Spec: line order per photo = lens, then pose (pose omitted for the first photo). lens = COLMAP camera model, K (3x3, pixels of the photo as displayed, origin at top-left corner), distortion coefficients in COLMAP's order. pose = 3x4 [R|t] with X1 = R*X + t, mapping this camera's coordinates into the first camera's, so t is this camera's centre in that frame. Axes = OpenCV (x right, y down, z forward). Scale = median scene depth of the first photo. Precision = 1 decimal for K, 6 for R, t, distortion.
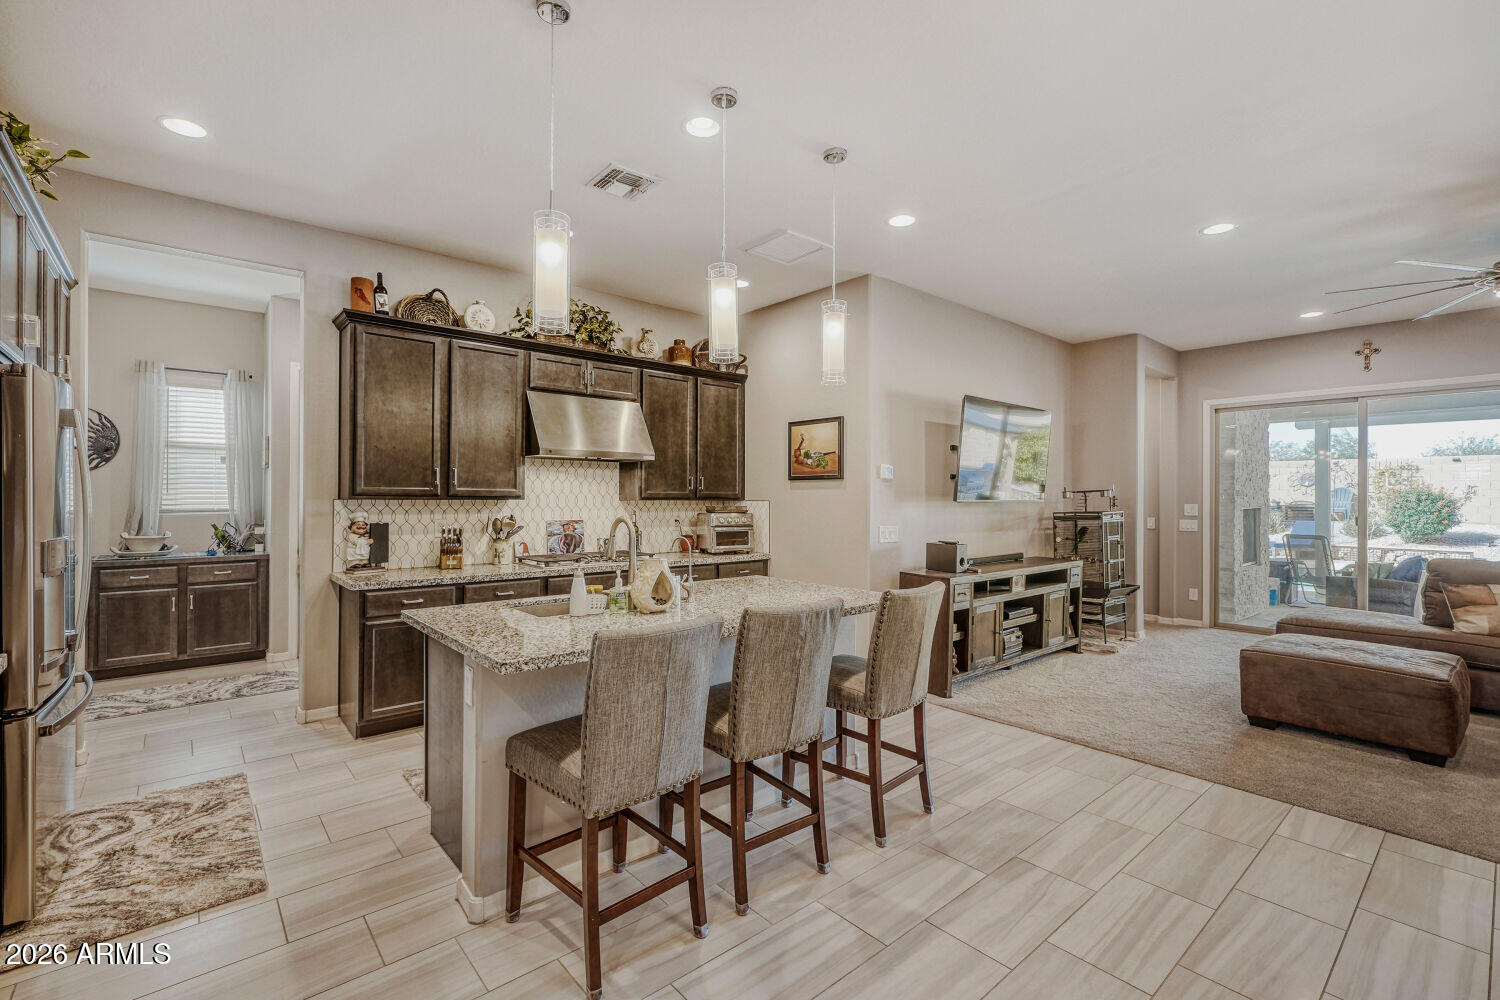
lens RADIAL K [[661.5, 0, 744.7], [0, 661.5, 497.2], [0, 0, 1]] dist [0.001258, 0.000473]
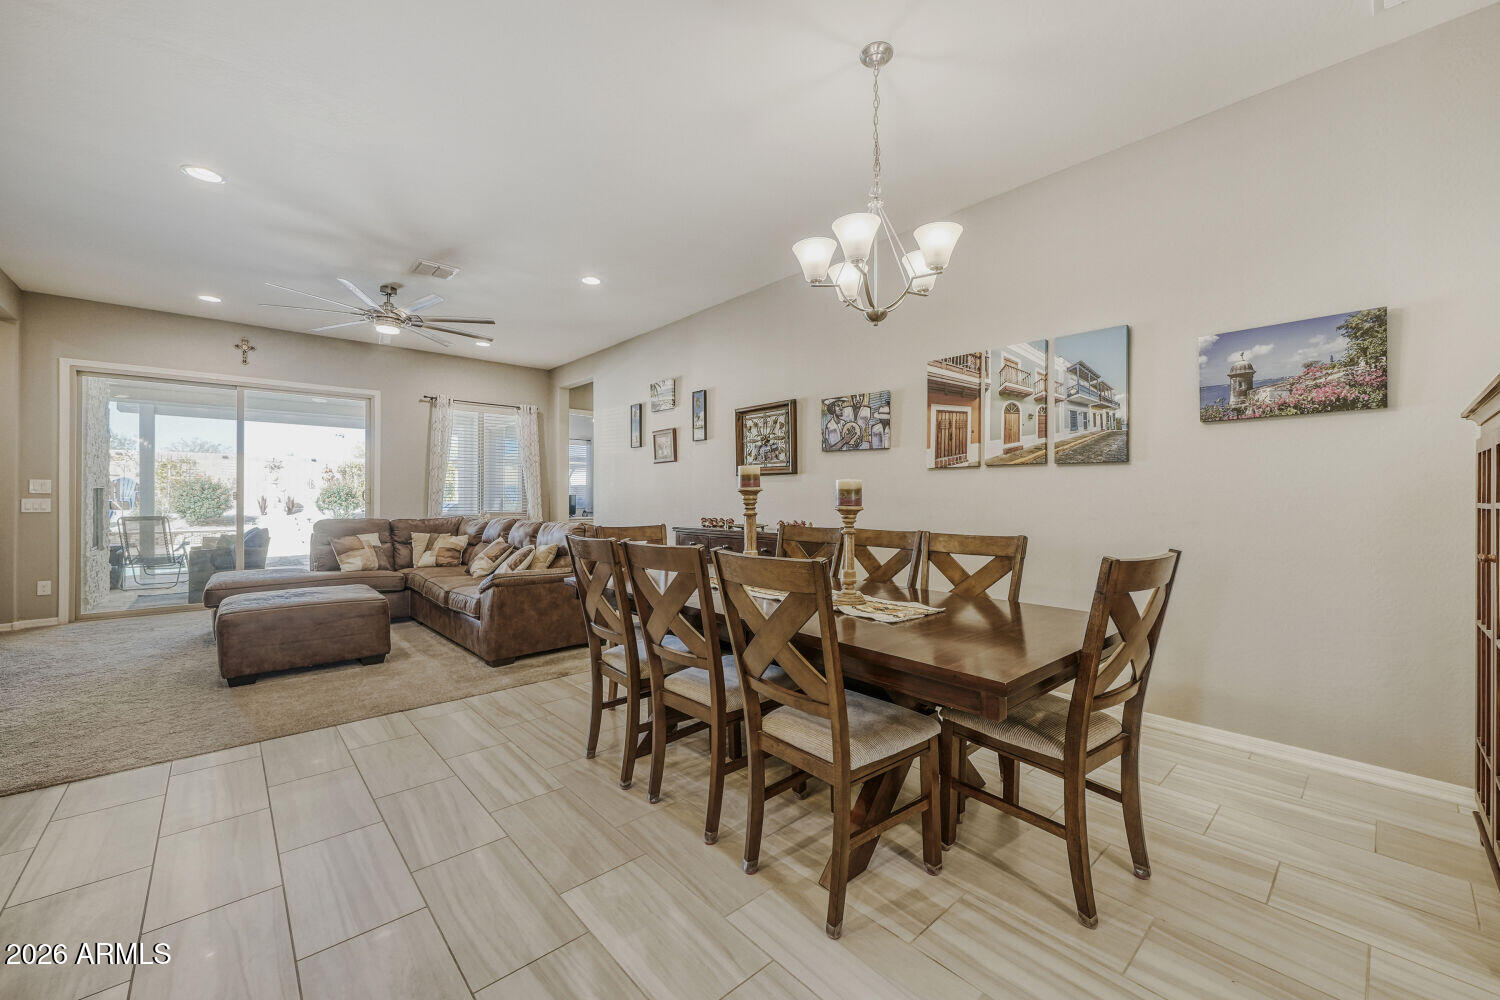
lens RADIAL K [[582.6, 0, 744.5], [0, 582.6, 498.1], [0, 0, 1]] dist [0.000553, -0.000478]
pose [[-0.023305, -0.007380, 0.999701, -0.113092], [0.000416, 0.999973, 0.007392, 0.042611], [-0.999728, 0.000589, -0.023302, 0.201992]]
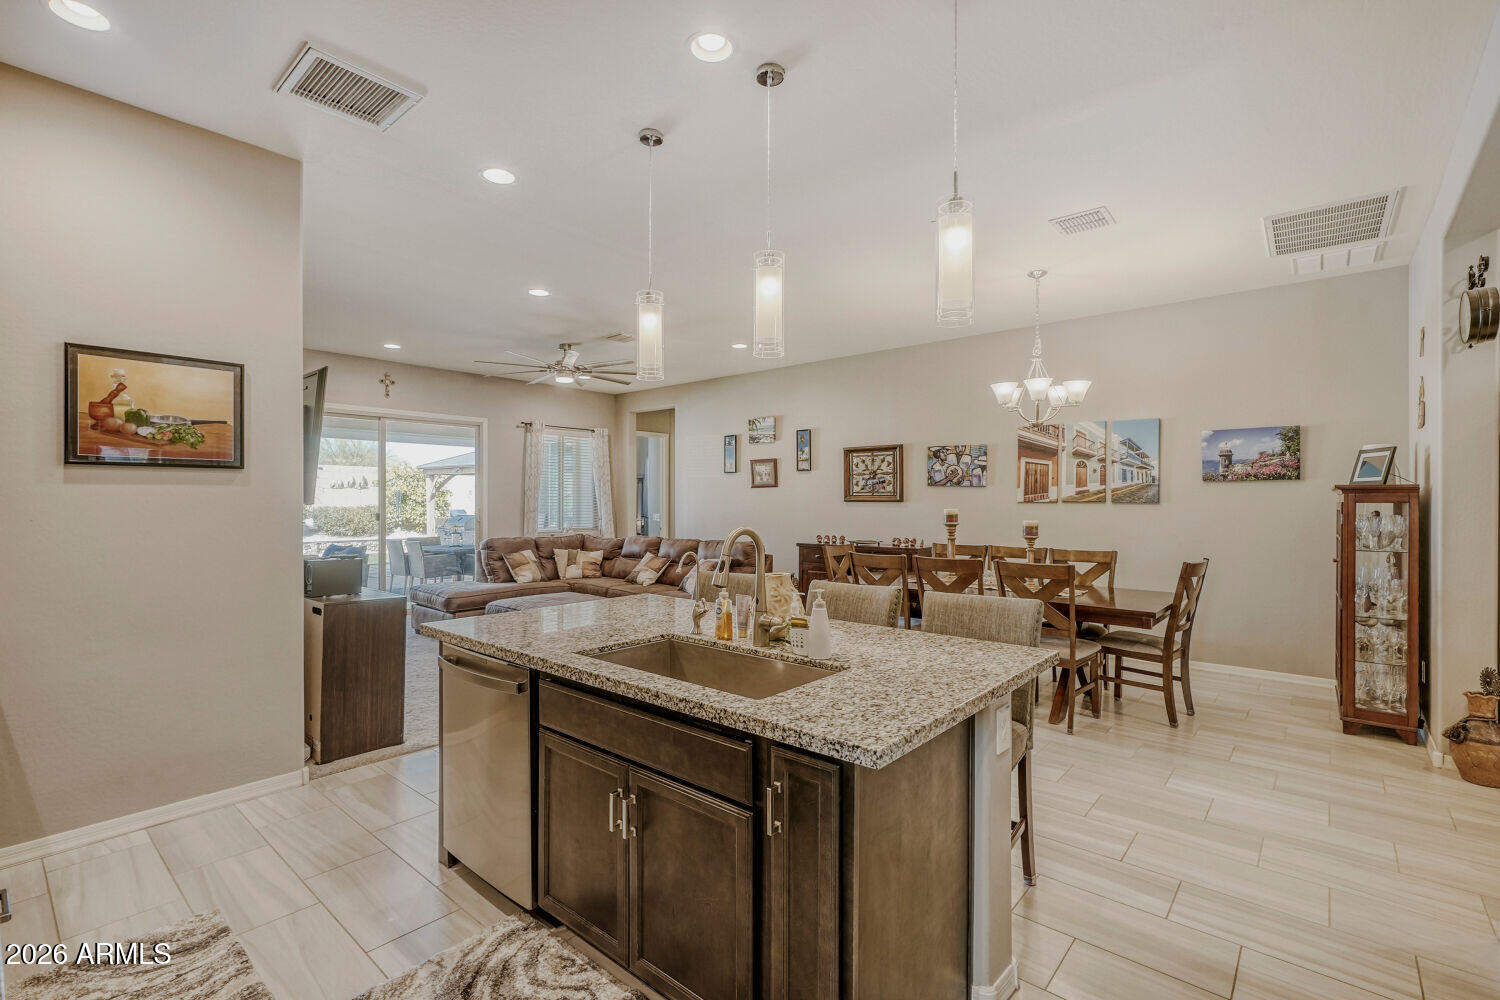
lens RADIAL K [[661.5, 0, 751.1], [0, 661.5, 503.2], [0, 0, 1]] dist [0.001258, 0.000473]
pose [[-0.143614, -0.009727, 0.989586, -0.516940], [0.000000, 0.999952, 0.009829, -0.001910], [-0.989634, 0.001411, -0.143607, 0.626705]]
